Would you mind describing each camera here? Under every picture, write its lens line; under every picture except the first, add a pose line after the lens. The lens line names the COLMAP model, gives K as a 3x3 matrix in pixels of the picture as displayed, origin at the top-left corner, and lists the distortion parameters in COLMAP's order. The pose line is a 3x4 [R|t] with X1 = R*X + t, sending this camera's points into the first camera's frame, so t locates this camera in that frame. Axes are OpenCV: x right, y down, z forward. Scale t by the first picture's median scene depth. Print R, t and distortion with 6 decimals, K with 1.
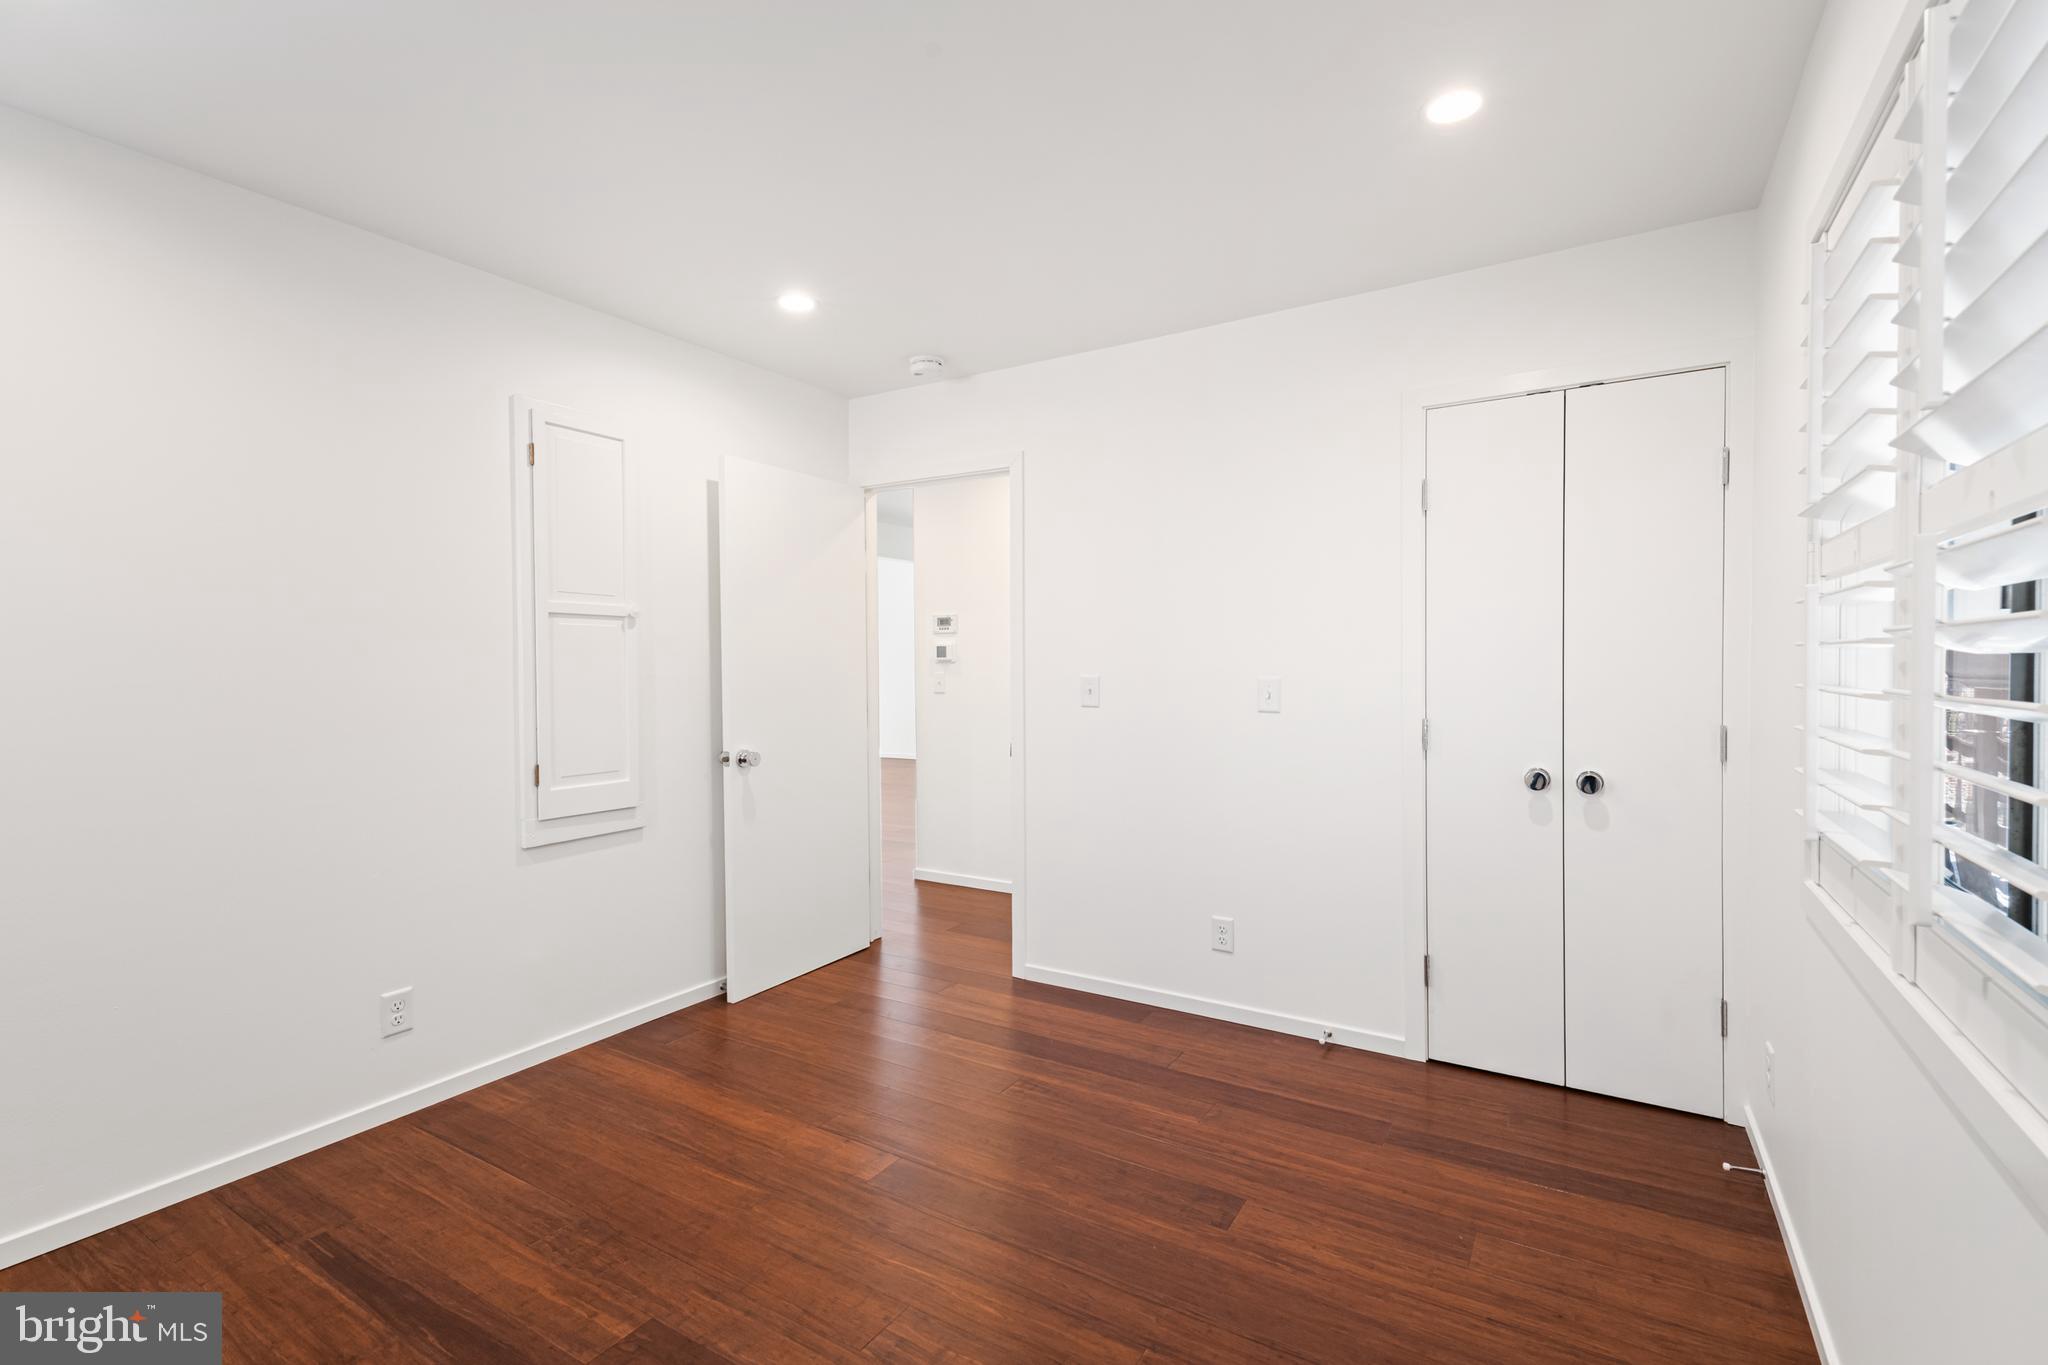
lens RADIAL K [[889.3, 0, 1023.0], [0, 889.3, 653.7], [0, 0, 1]] dist [0.003157, -0.007163]
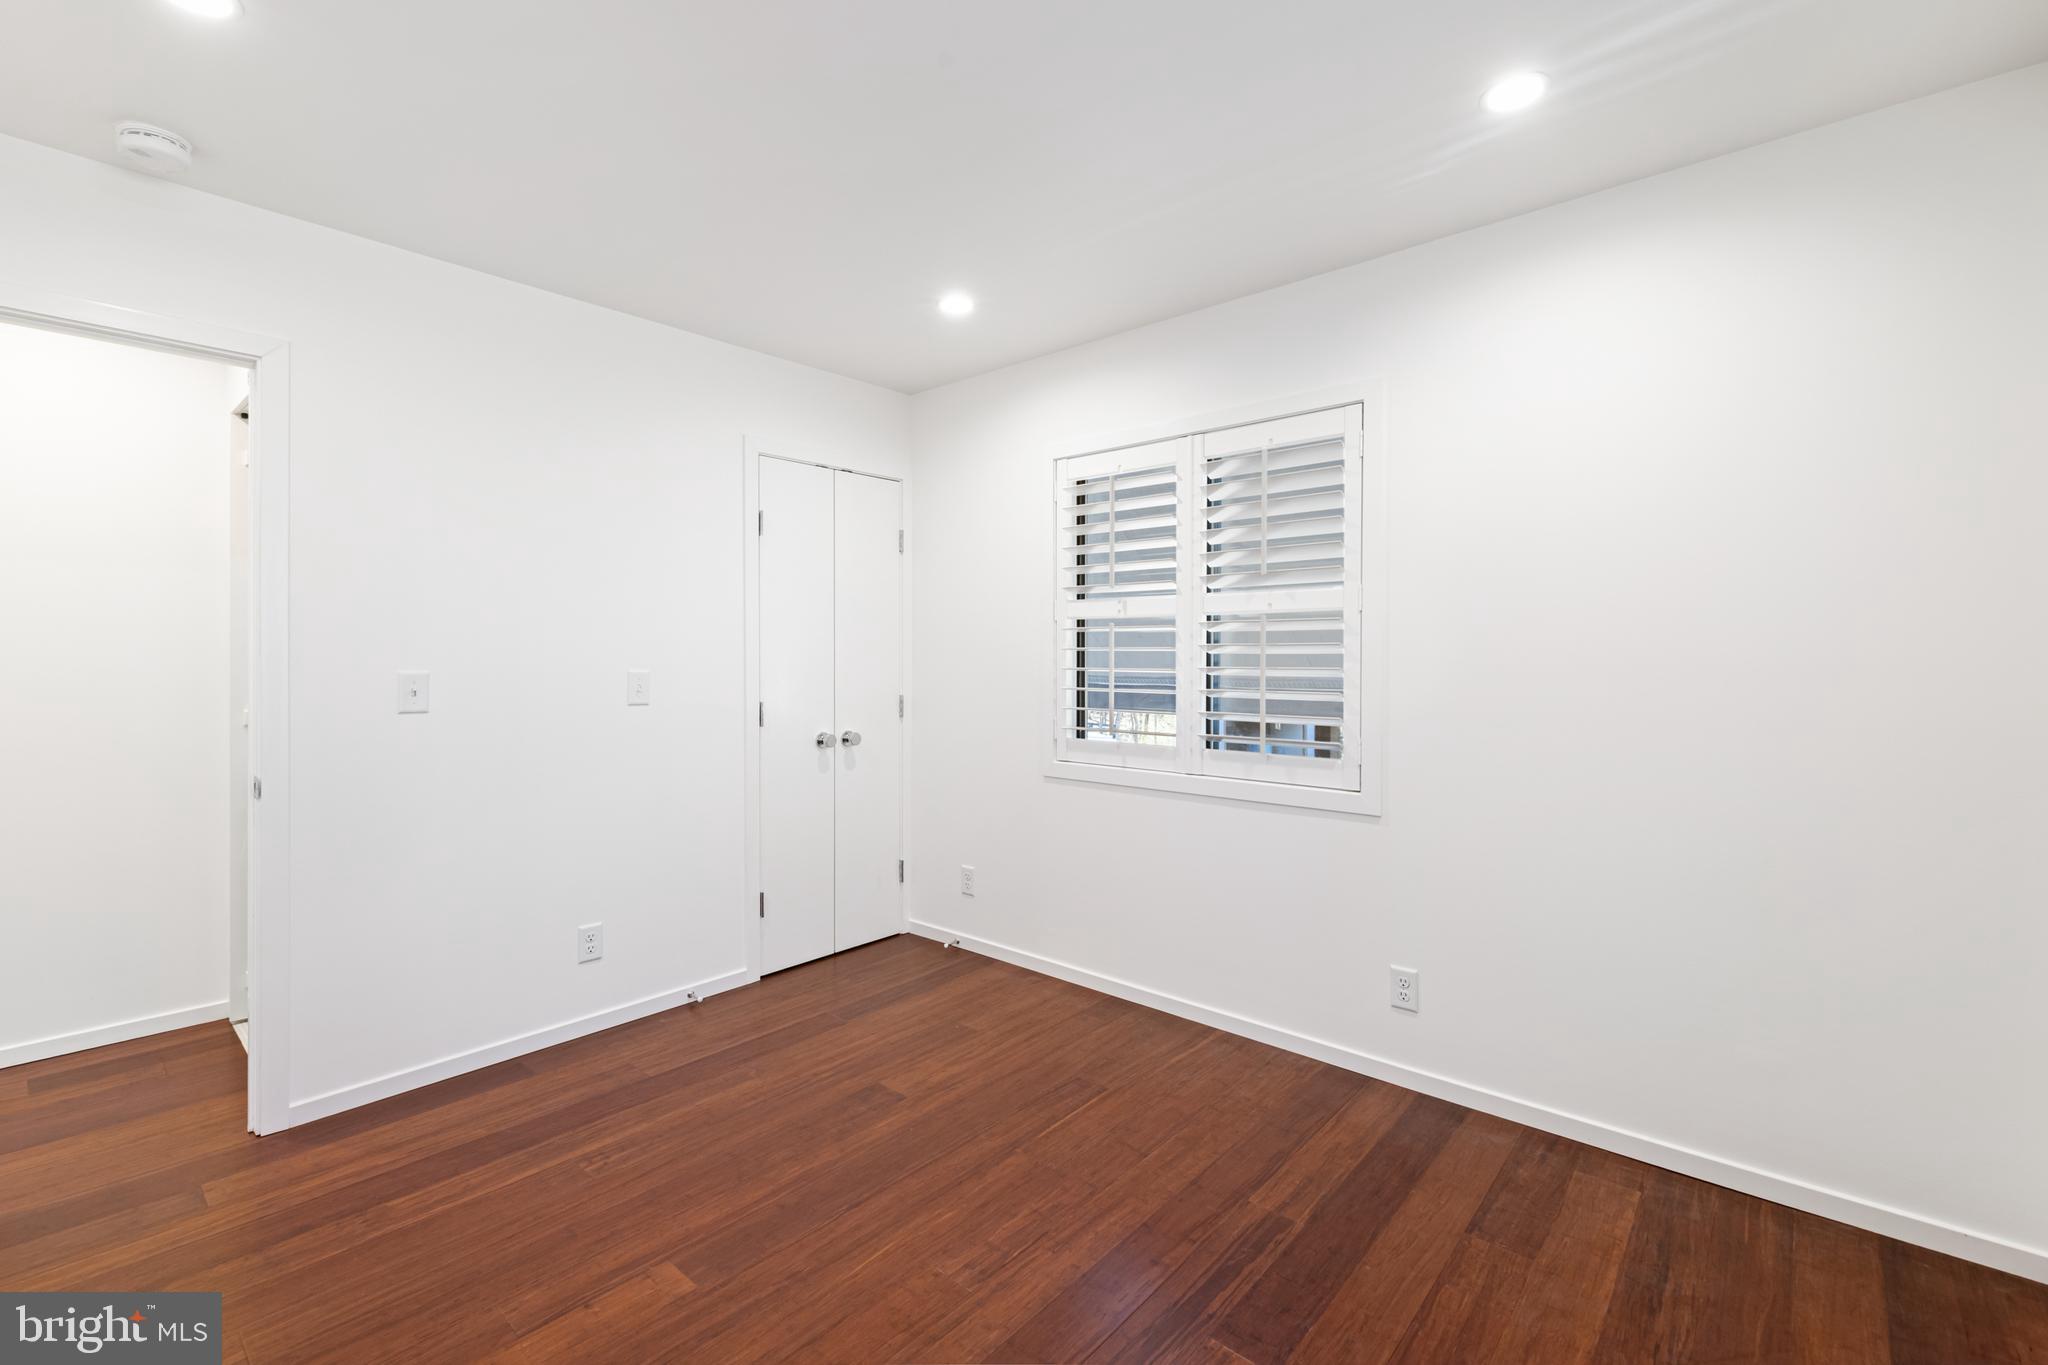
lens RADIAL K [[889.3, 0, 1023.0], [0, 889.3, 653.7], [0, 0, 1]] dist [0.003157, -0.007163]
pose [[0.163942, 0.005406, 0.986455, -0.893594], [-0.017583, 0.999842, -0.002557, -0.002406], [-0.986313, -0.016926, 0.164011, 0.543758]]
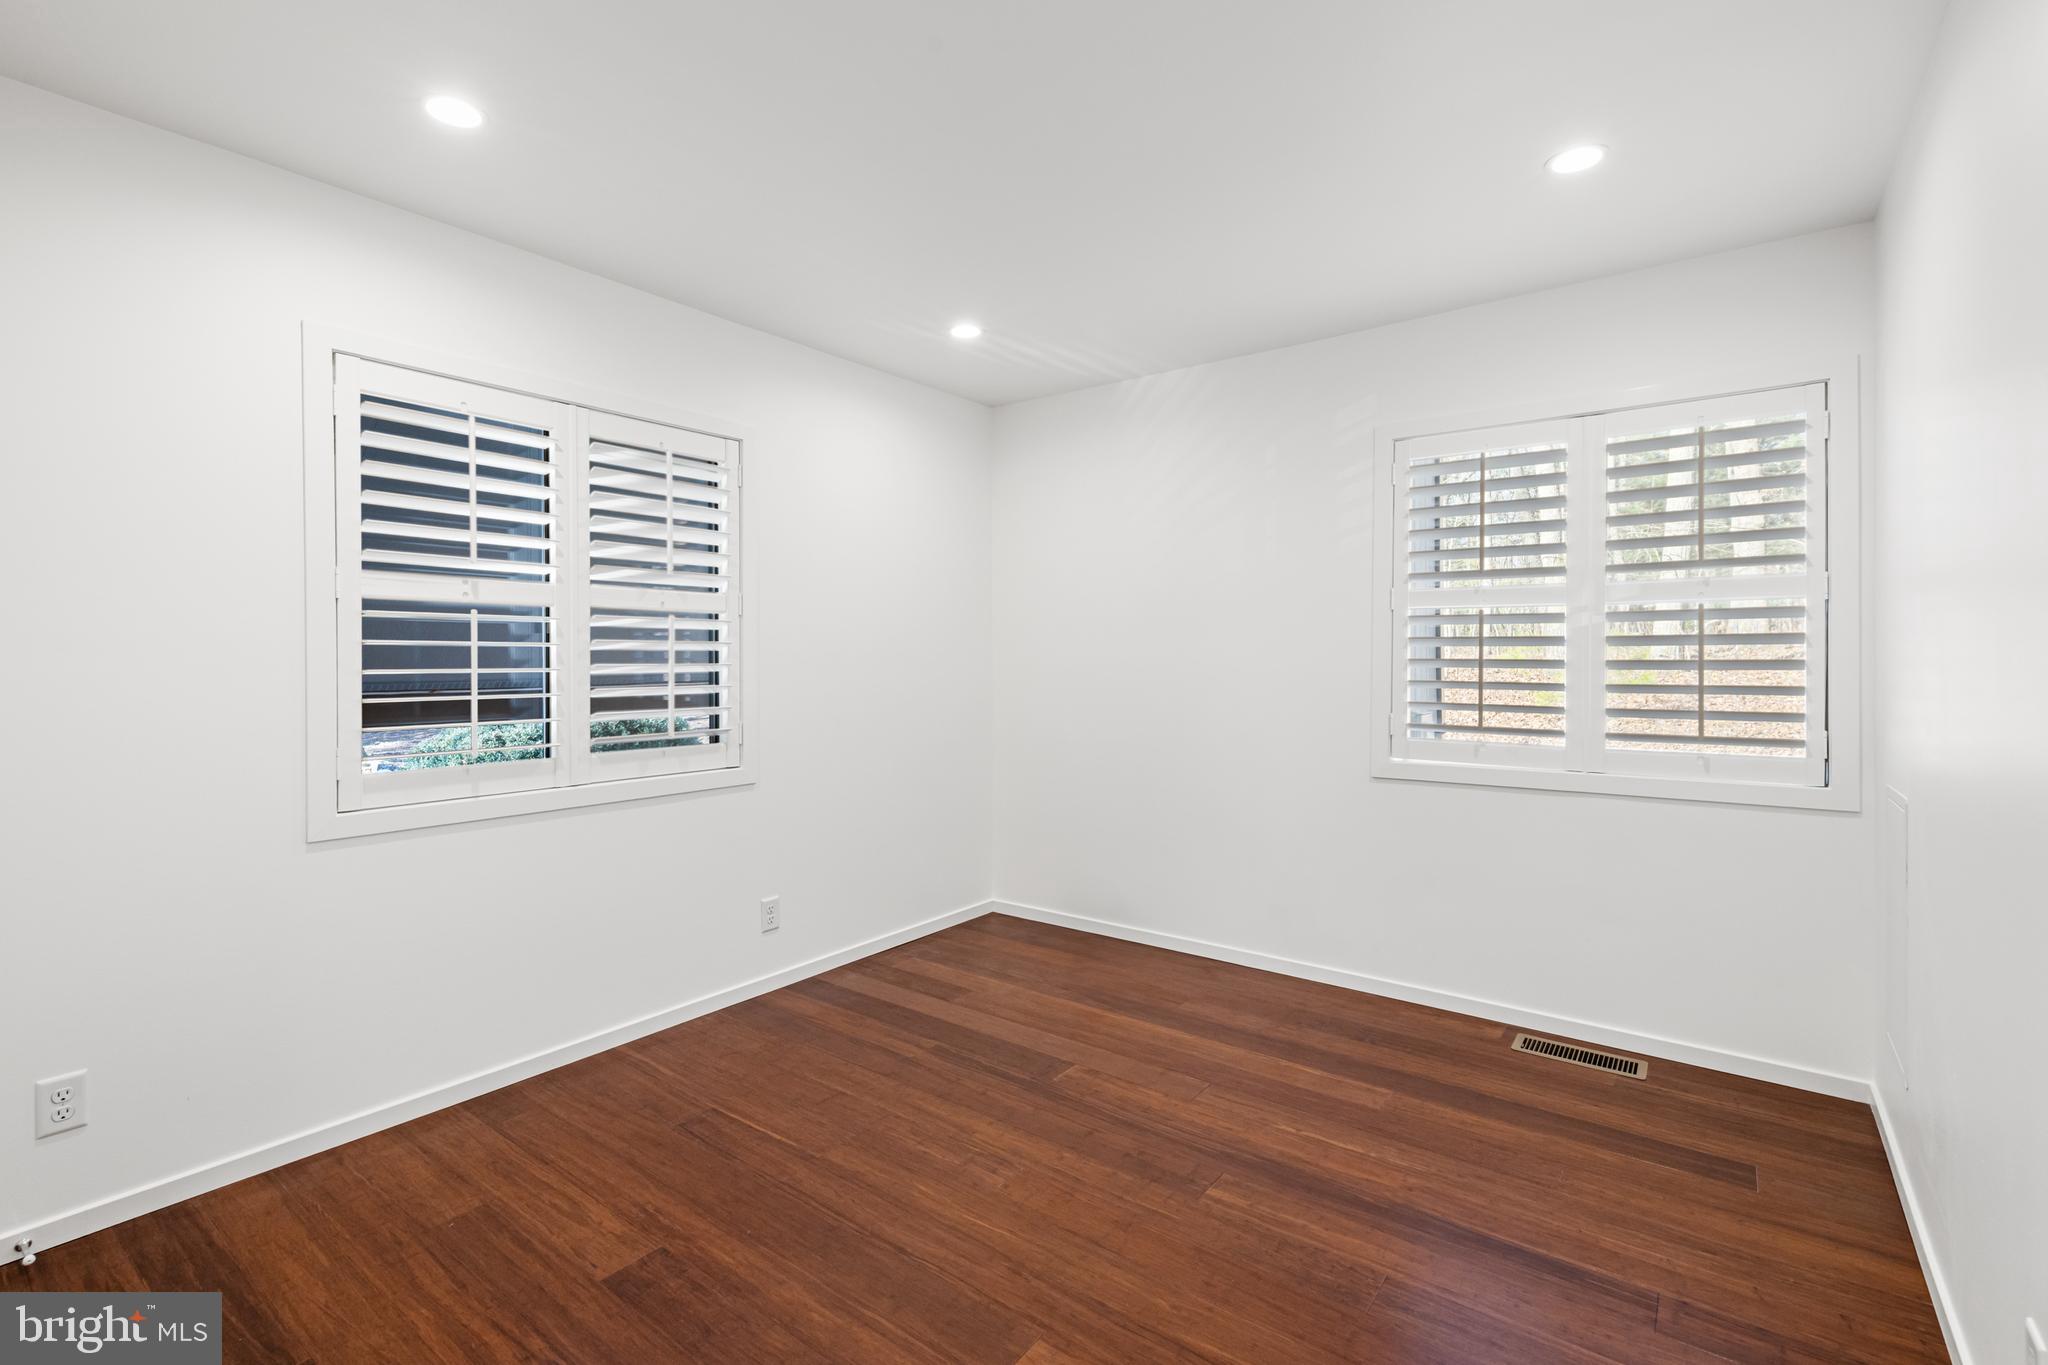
lens RADIAL K [[889.3, 0, 1023.0], [0, 889.3, 653.7], [0, 0, 1]] dist [0.003157, -0.007163]
pose [[-0.995350, 0.002973, 0.096282, -0.222867], [0.001556, 0.999890, -0.014781, 0.014142], [-0.096315, -0.014563, -0.995244, 1.672395]]
